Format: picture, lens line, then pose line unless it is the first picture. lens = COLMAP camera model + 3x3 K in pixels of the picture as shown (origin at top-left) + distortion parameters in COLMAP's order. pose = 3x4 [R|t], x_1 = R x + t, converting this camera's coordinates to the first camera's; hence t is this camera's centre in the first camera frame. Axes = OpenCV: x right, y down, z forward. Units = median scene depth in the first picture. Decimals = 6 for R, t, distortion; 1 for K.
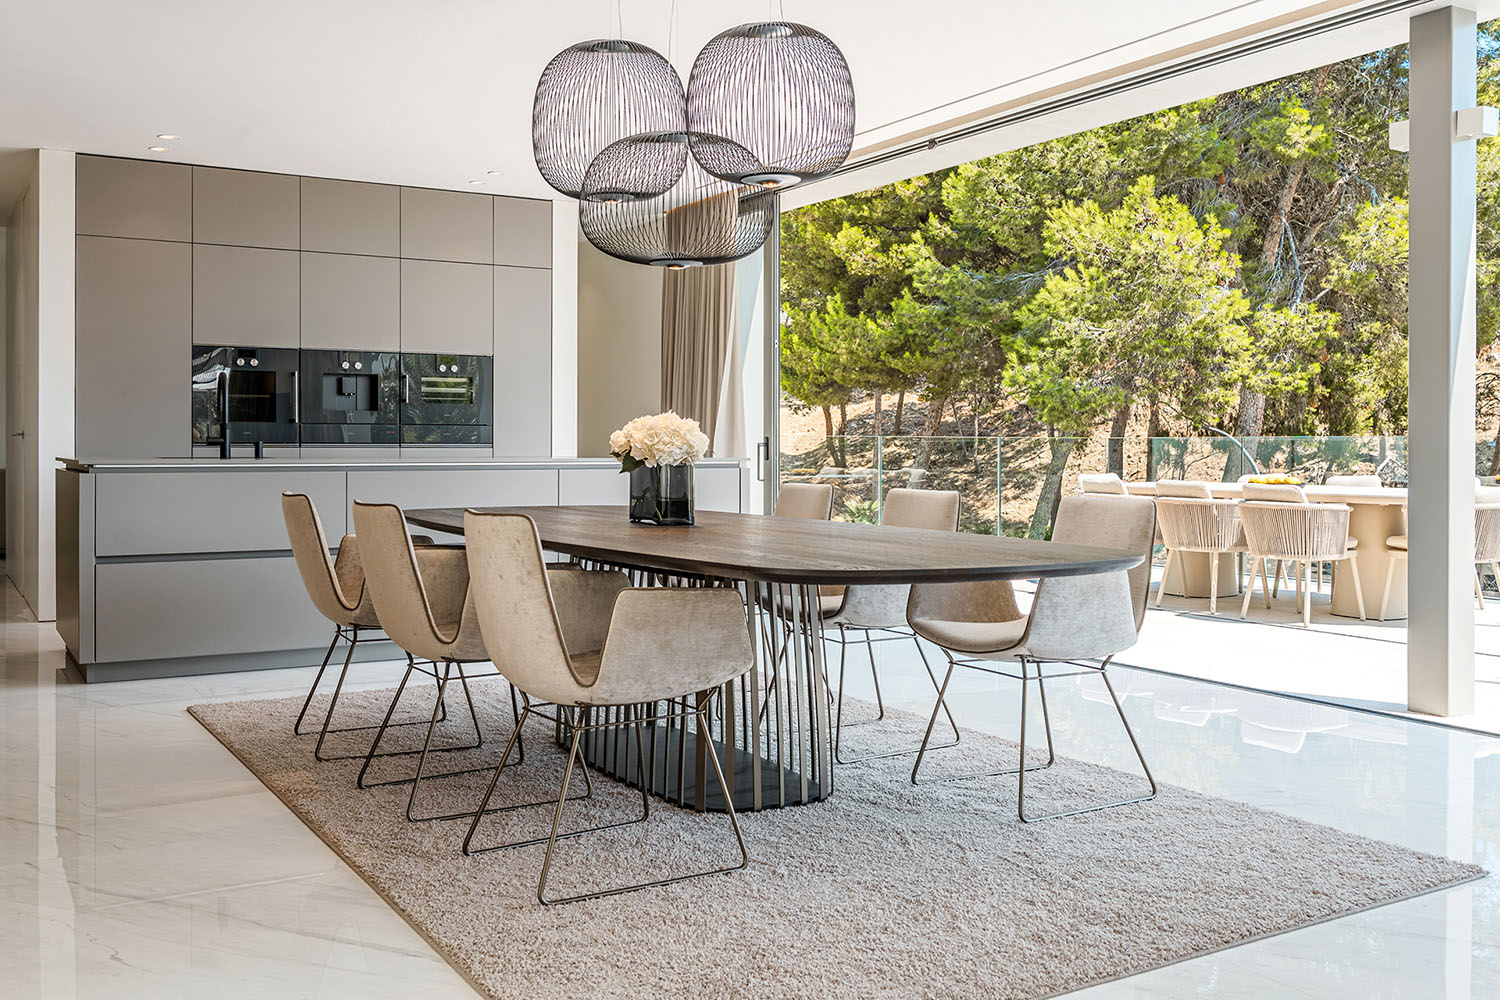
lens RADIAL K [[1372.9, 0, 750.0], [0, 1372.9, 500.0], [0, 0, 1]] dist [0.060518, 0.003893]
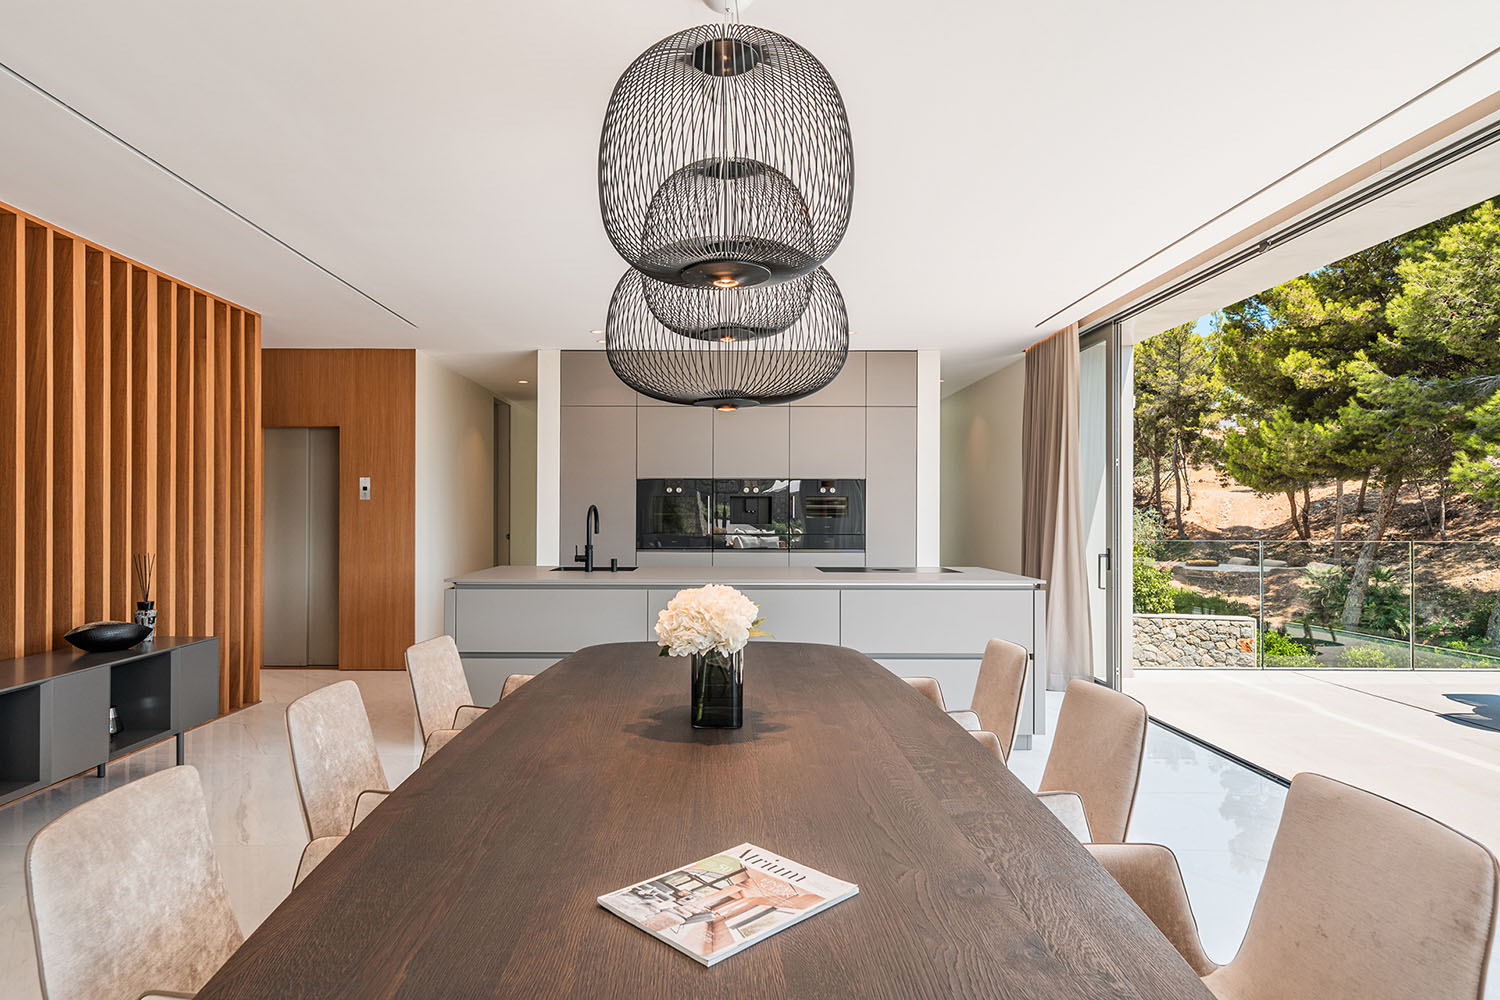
lens RADIAL K [[841.4, 0, 747.2], [0, 841.4, 515.7], [0, 0, 1]] dist [0.032120, 0.000394]
pose [[0.863417, 0.004028, -0.504475, 0.033482], [-0.023215, 0.999226, -0.031754, -0.014380], [0.503956, 0.039129, 0.862842, 0.093443]]
